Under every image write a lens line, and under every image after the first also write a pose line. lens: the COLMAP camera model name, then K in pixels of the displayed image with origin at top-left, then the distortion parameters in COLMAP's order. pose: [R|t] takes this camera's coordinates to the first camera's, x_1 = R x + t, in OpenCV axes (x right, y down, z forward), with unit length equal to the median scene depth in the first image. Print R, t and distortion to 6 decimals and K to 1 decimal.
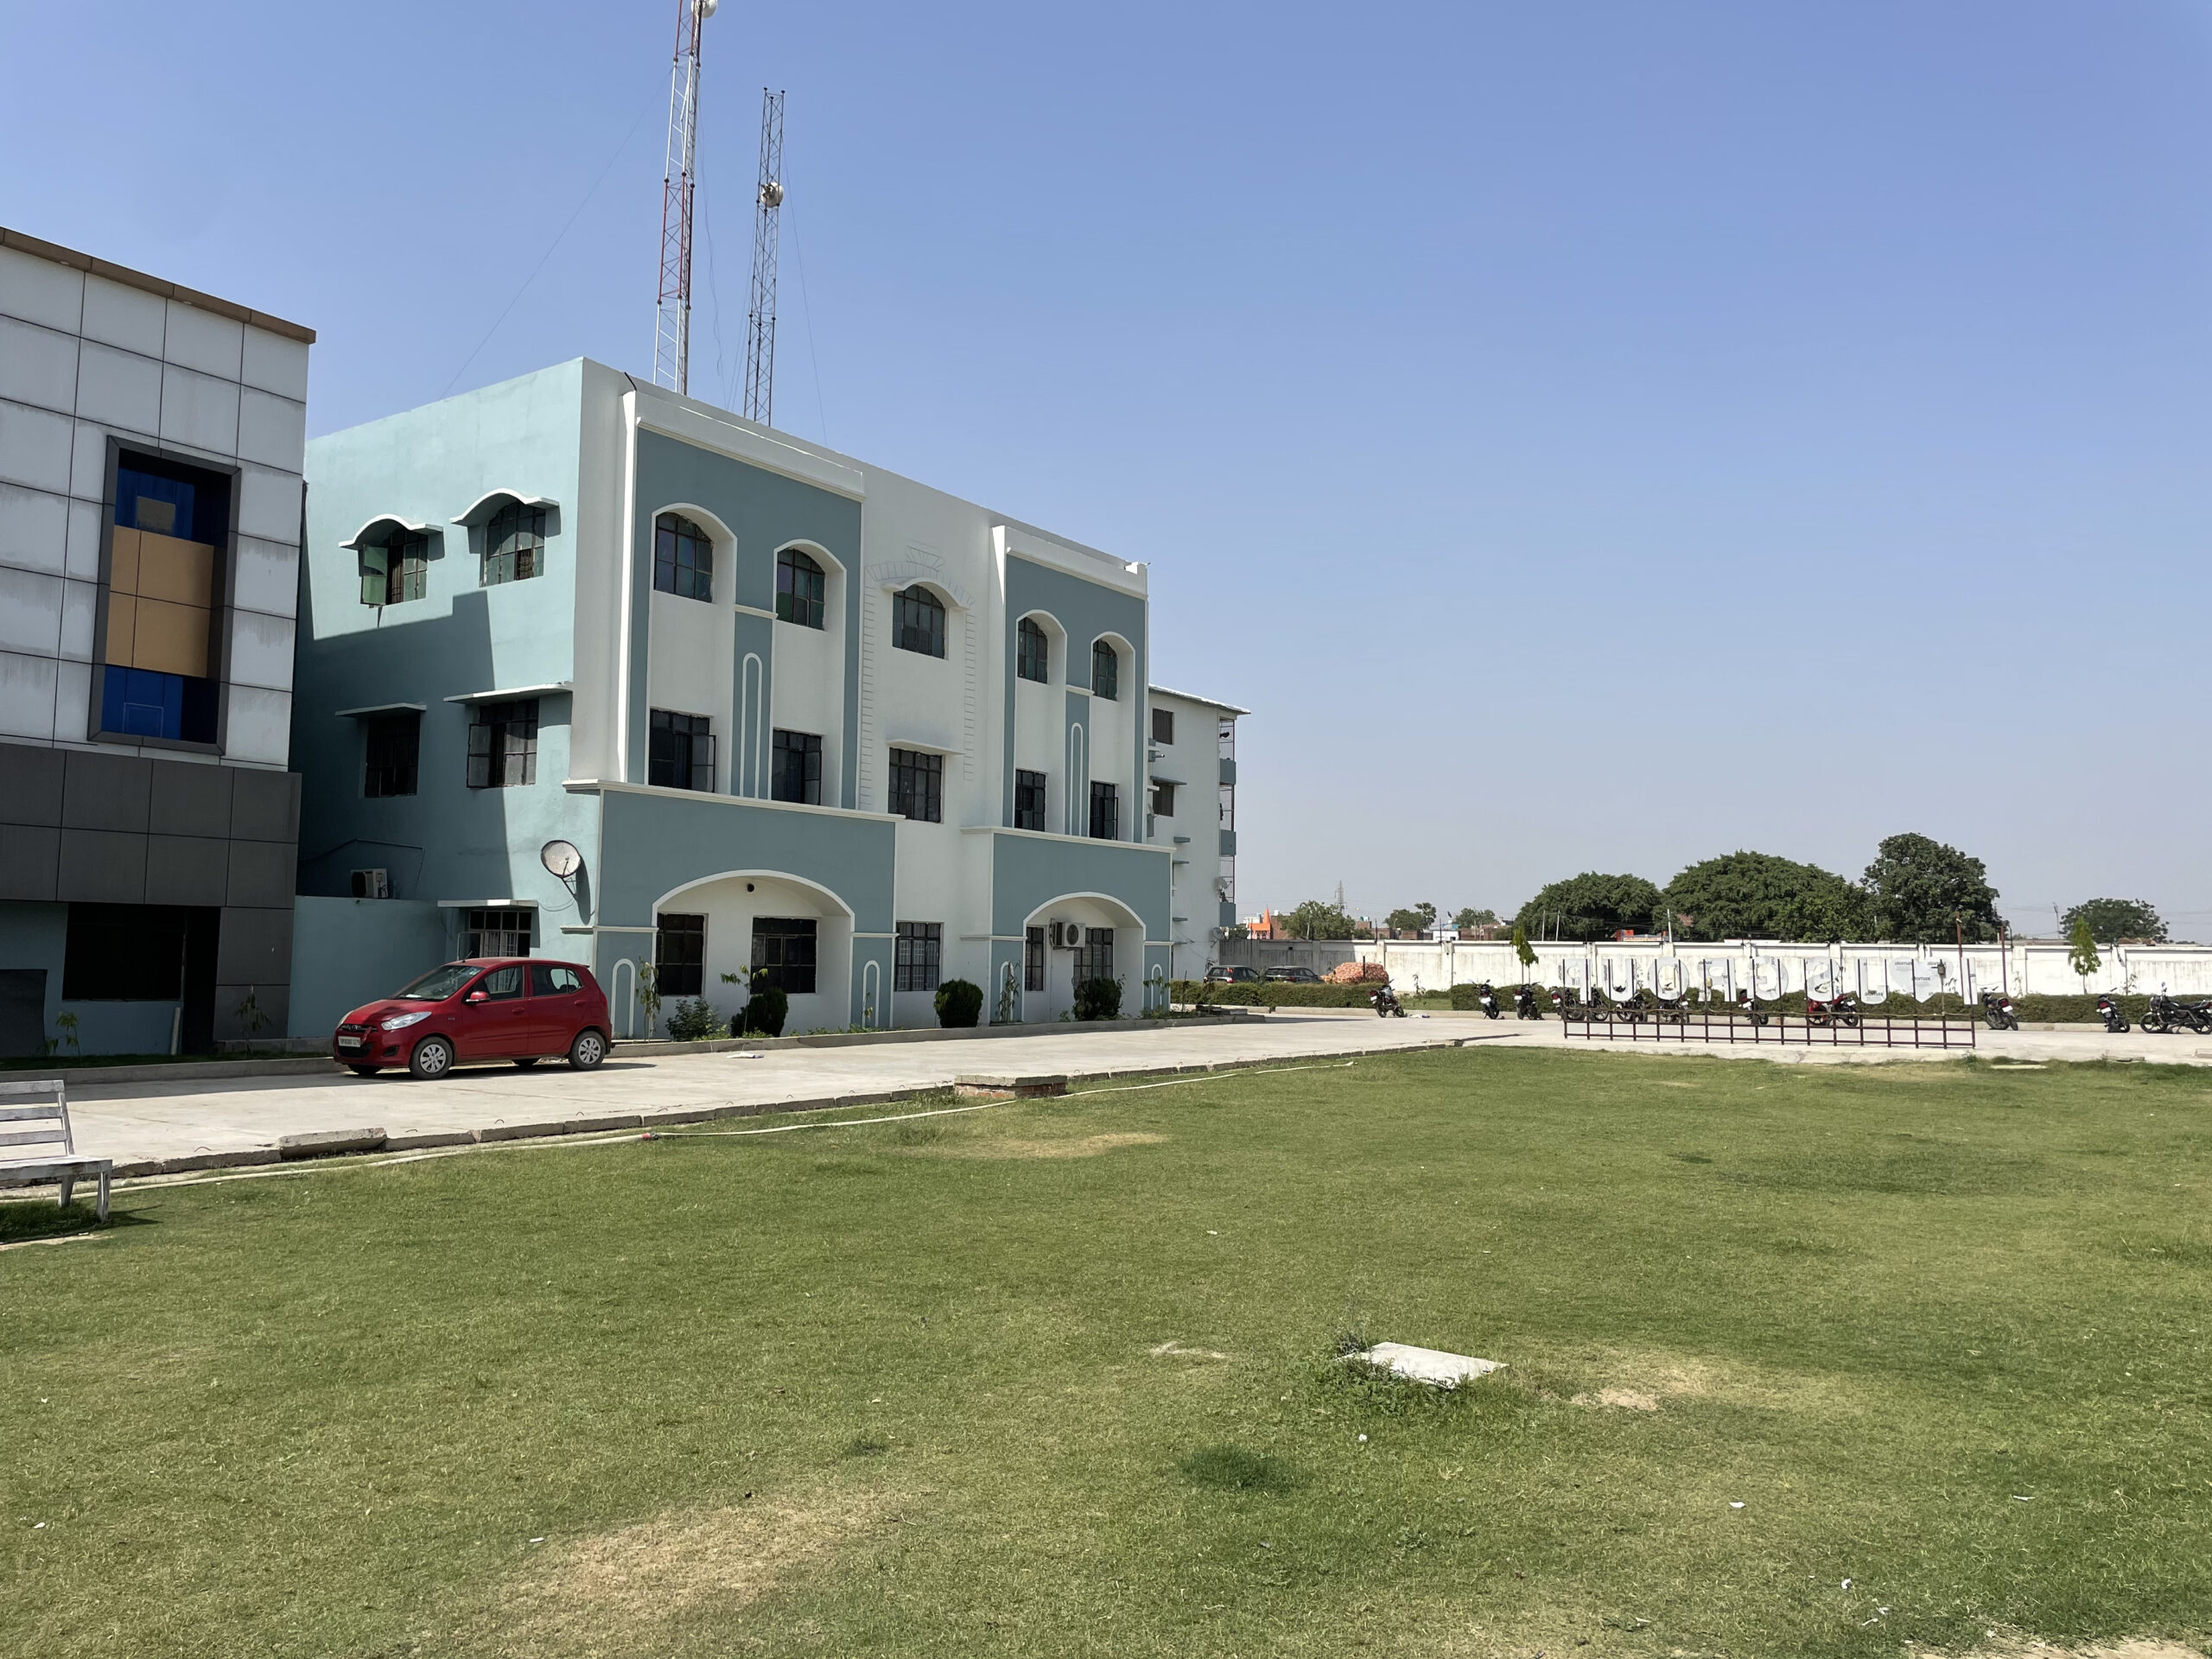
lens RADIAL K [[1666.8, 0, 1118.0], [0, 1666.8, 821.1], [0, 0, 1]] dist [0.093586, -0.119650]
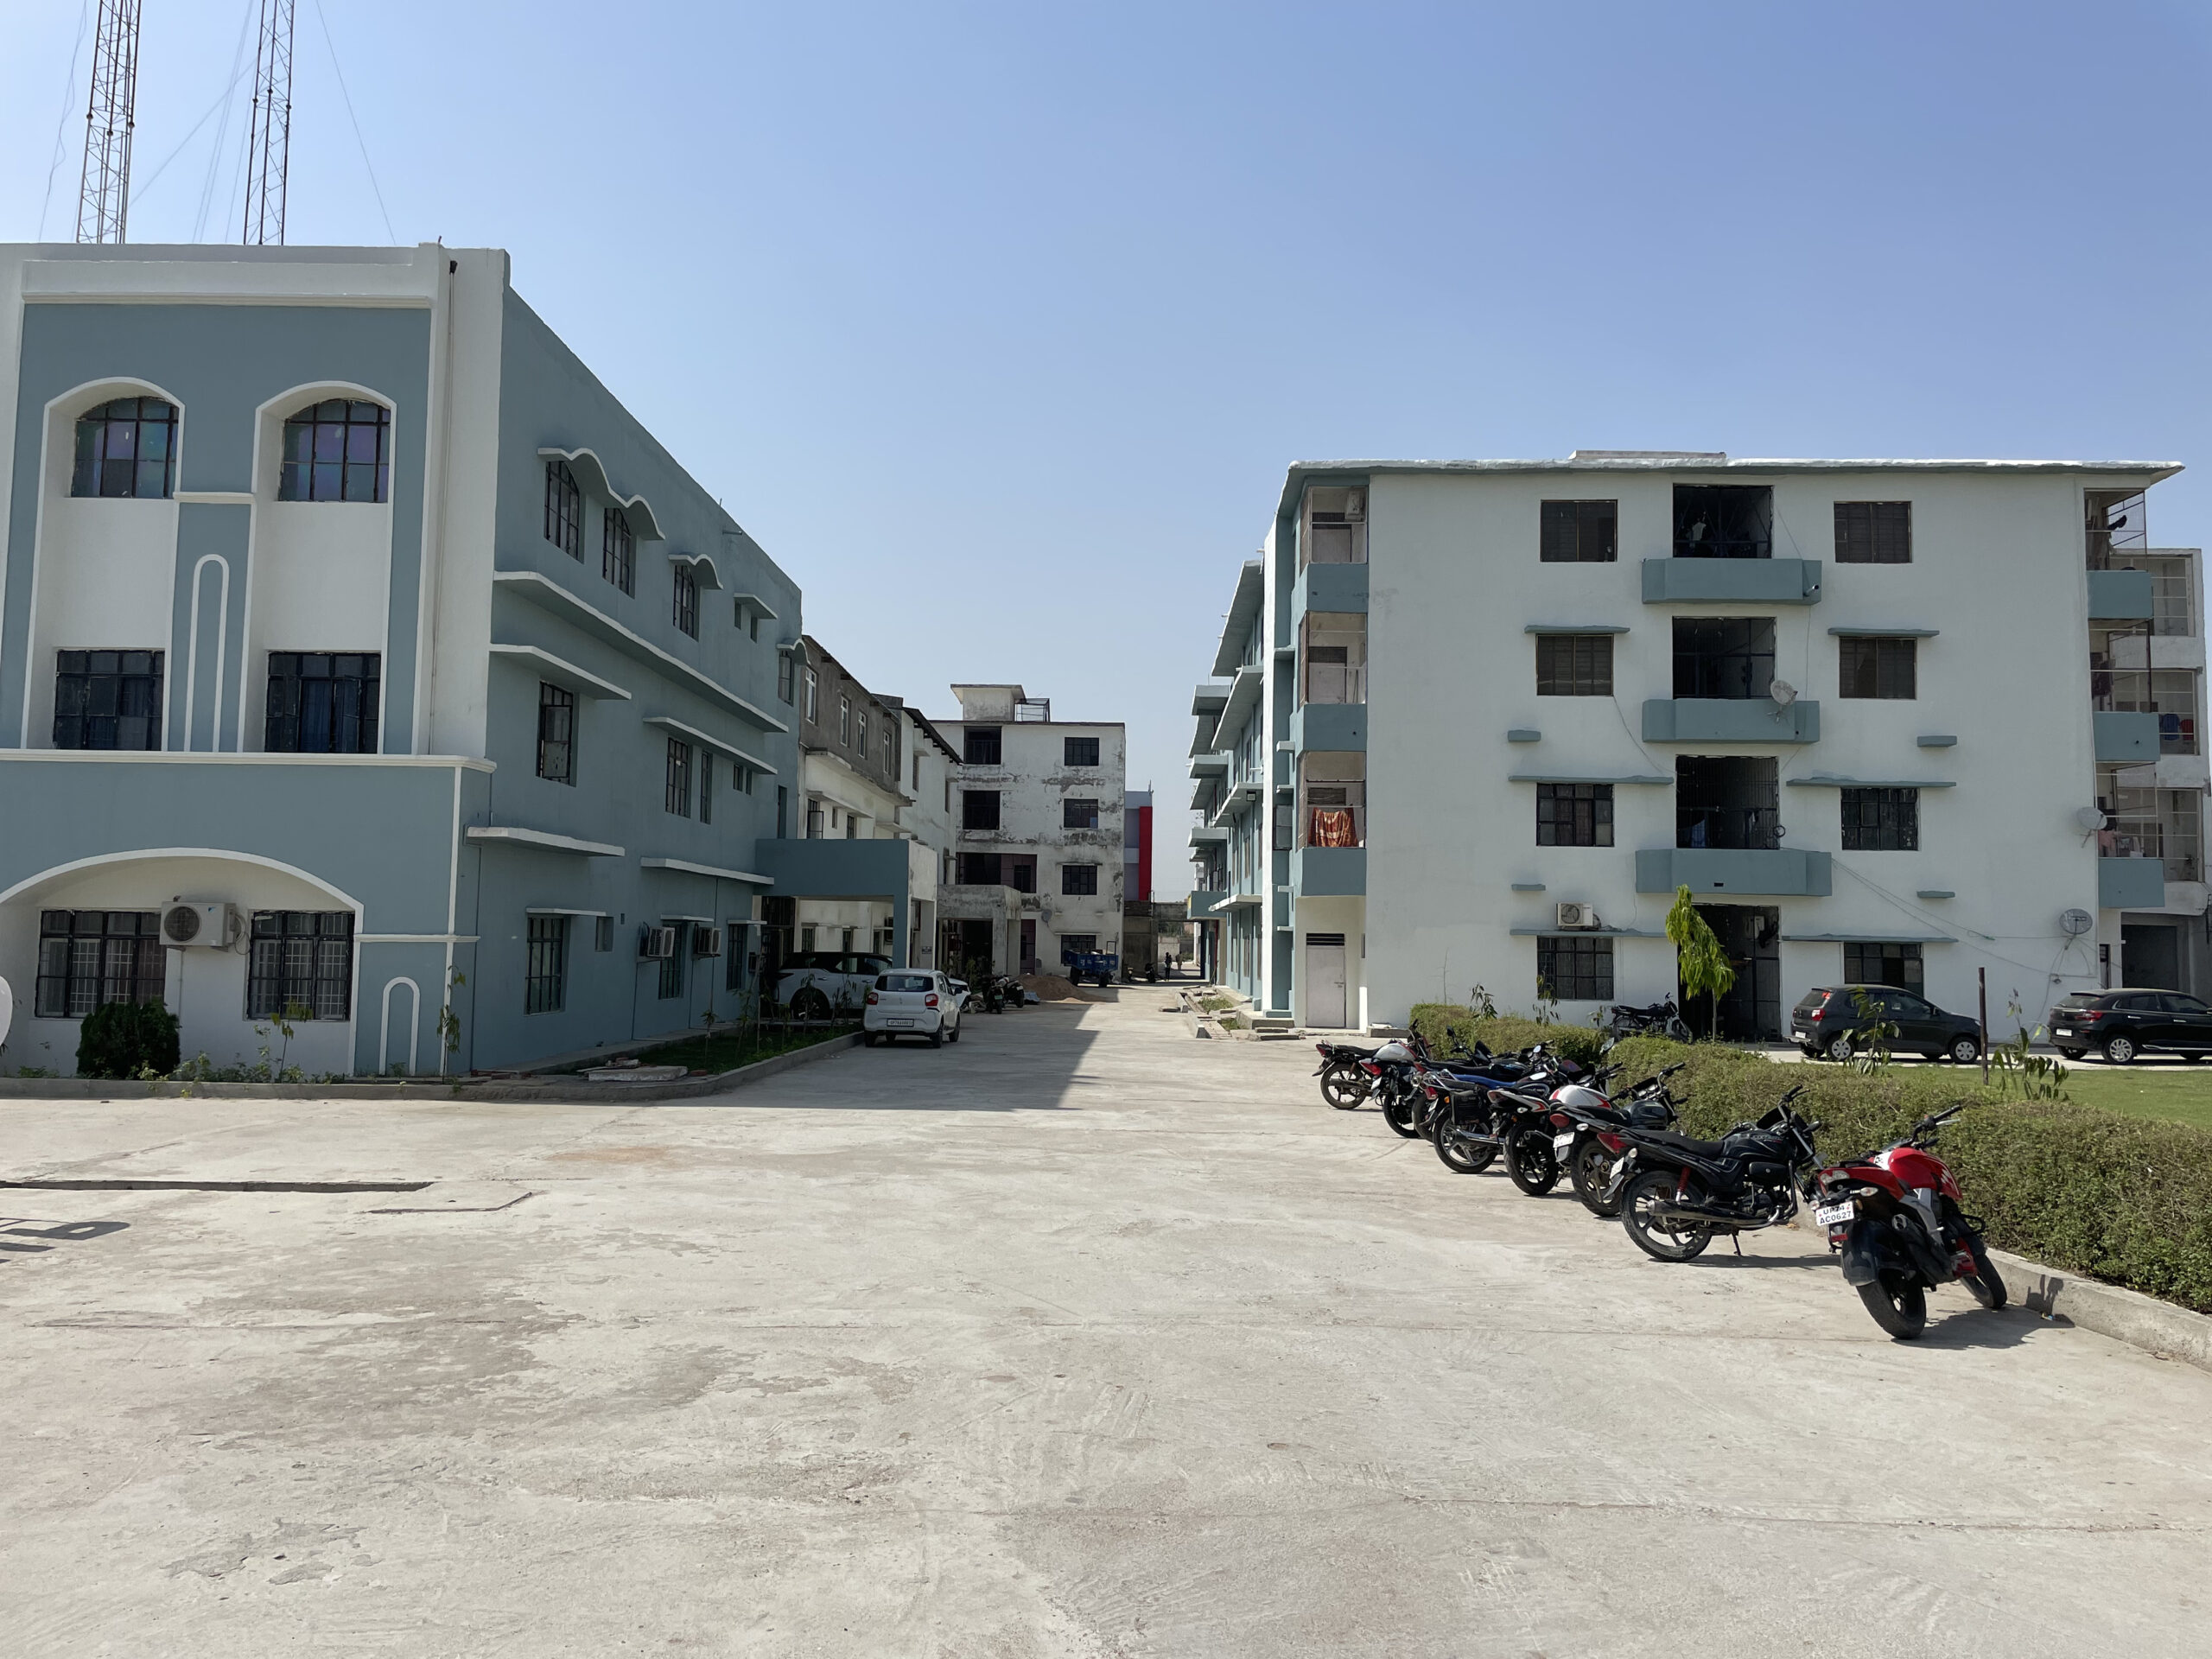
lens RADIAL K [[1666.8, 0, 1115.4], [0, 1666.8, 815.5], [0, 0, 1]] dist [0.093586, -0.119650]
pose [[0.553488, -0.065699, -0.830262, 0.904780], [0.061864, 0.997373, -0.037682, 0.103581], [0.830556, -0.030507, 0.556099, 1.345832]]
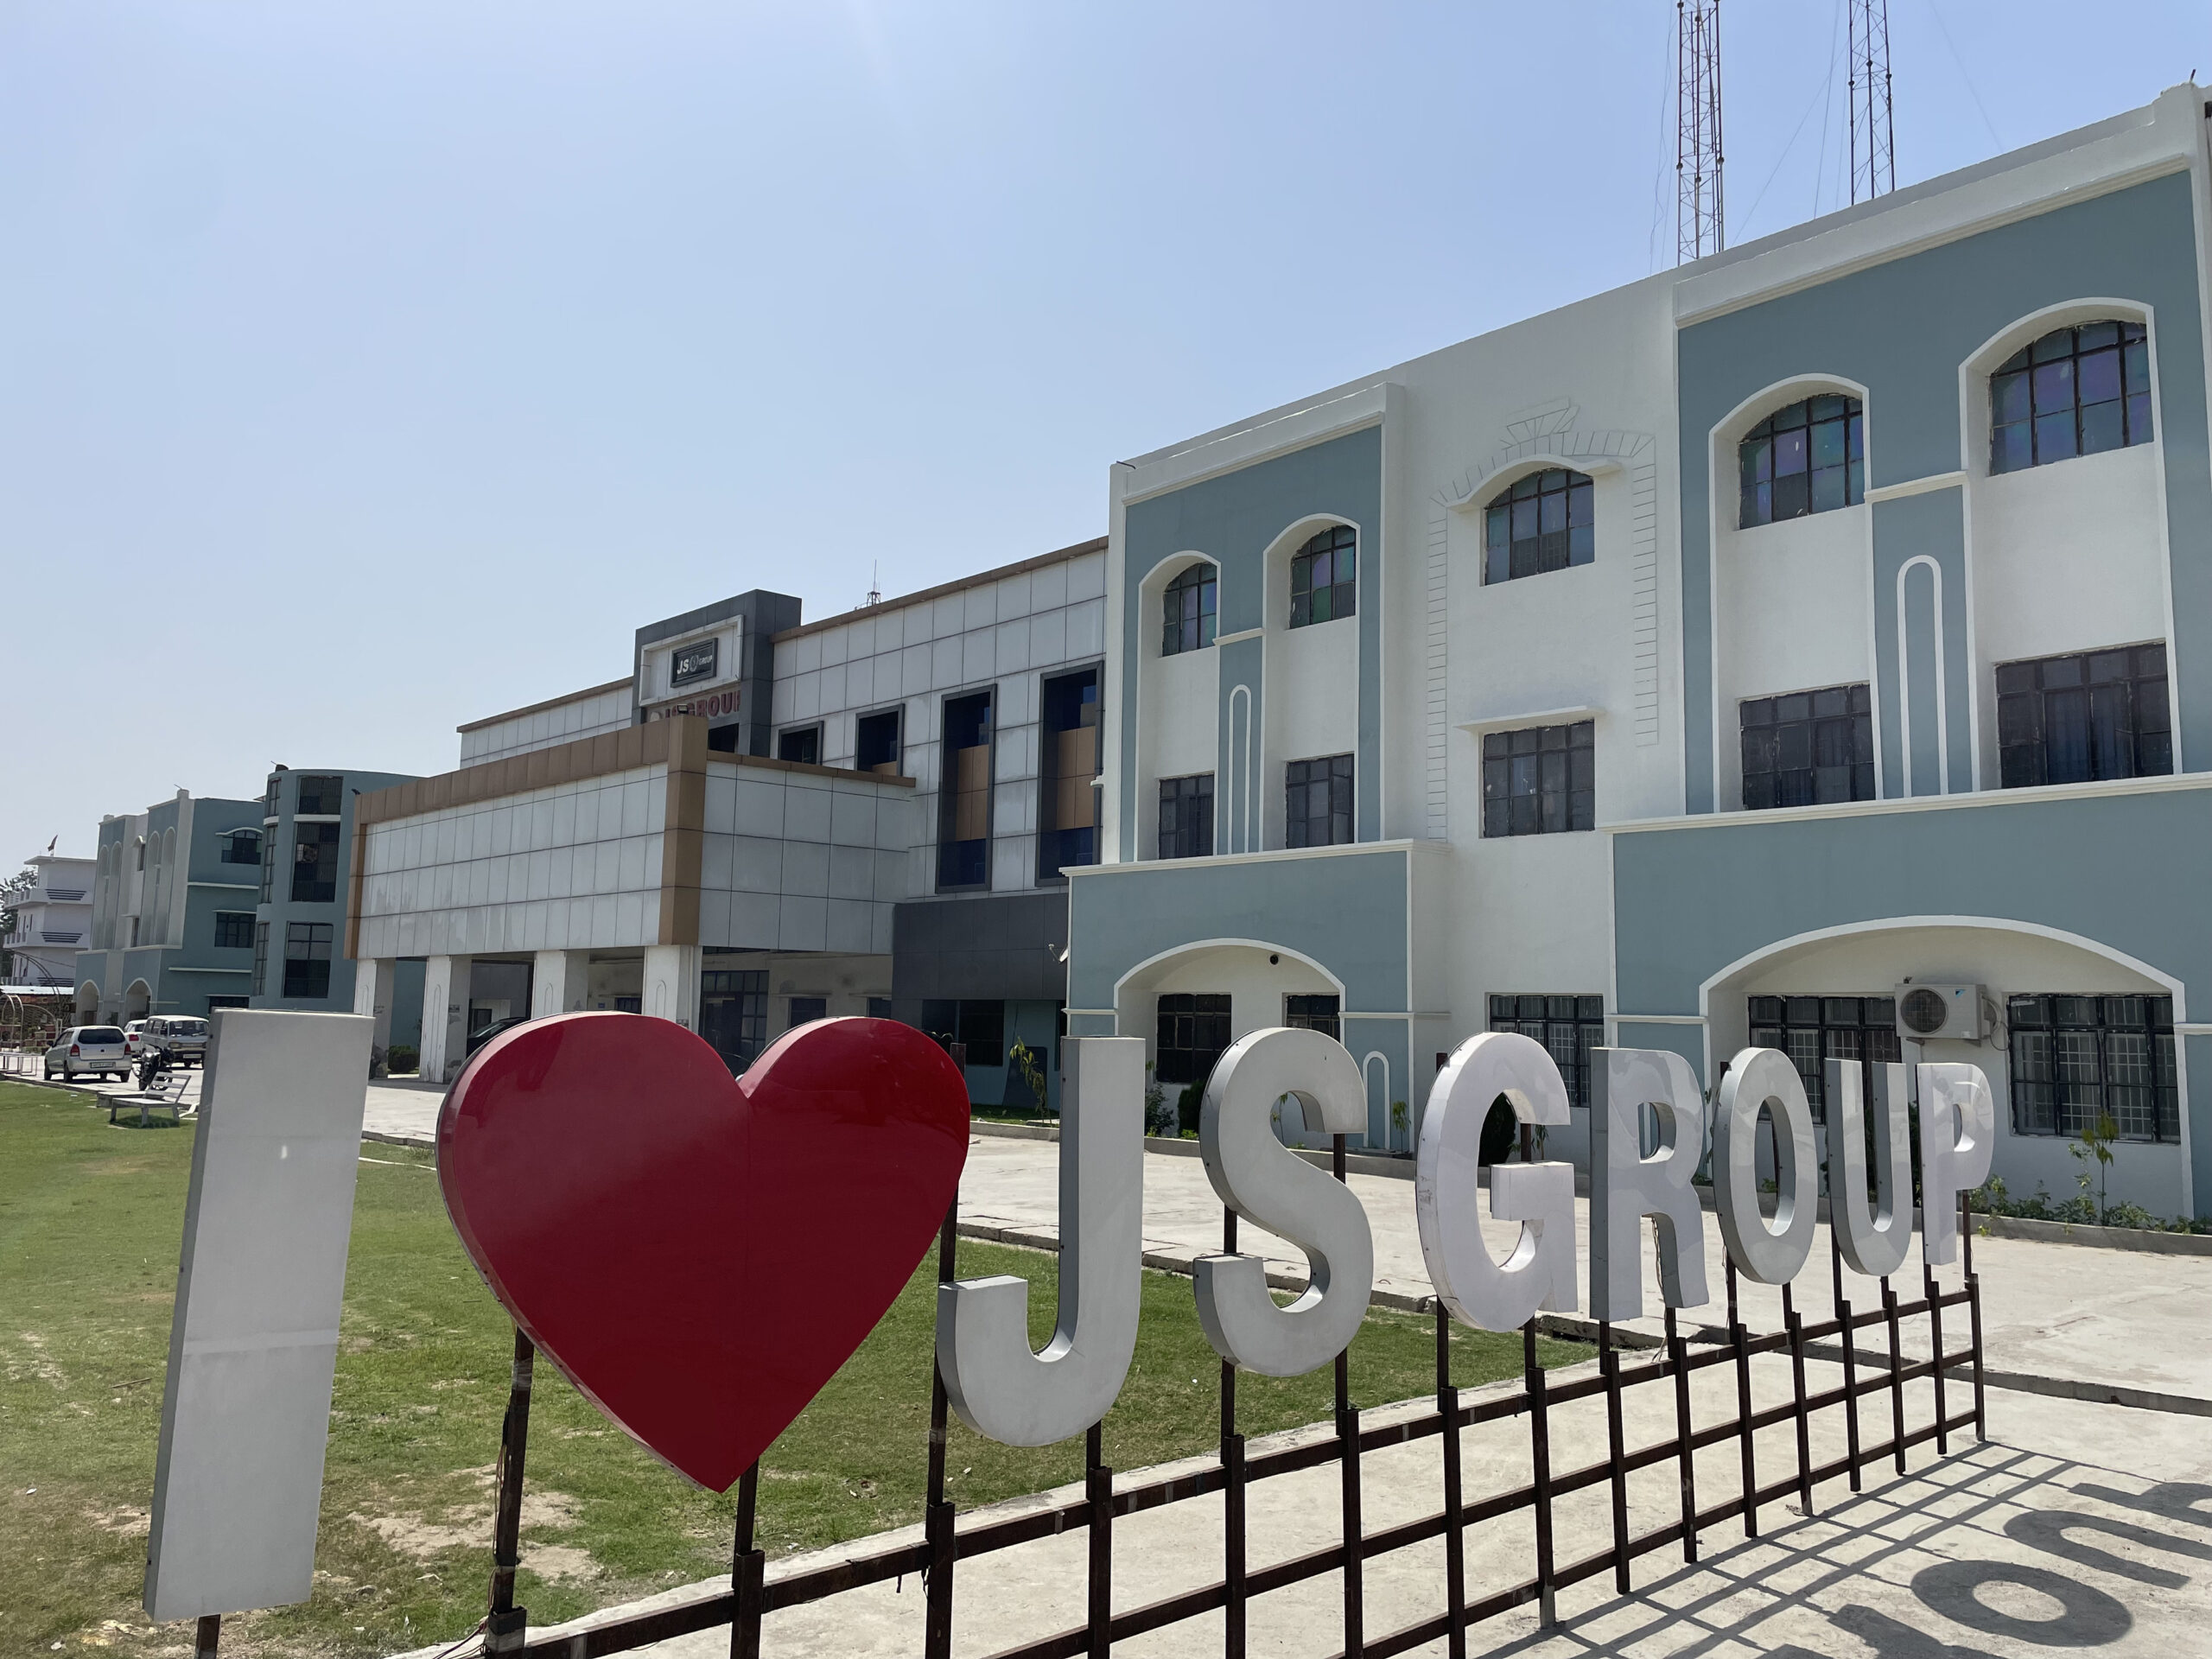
lens RADIAL K [[1666.8, 0, 1113.4], [0, 1666.8, 822.2], [0, 0, 1]] dist [0.093586, -0.119650]
pose [[-0.233369, -0.130641, -0.963572, 0.687777], [0.061151, 0.987001, -0.148628, 0.103221], [0.970463, -0.093608, -0.222347, 1.271642]]
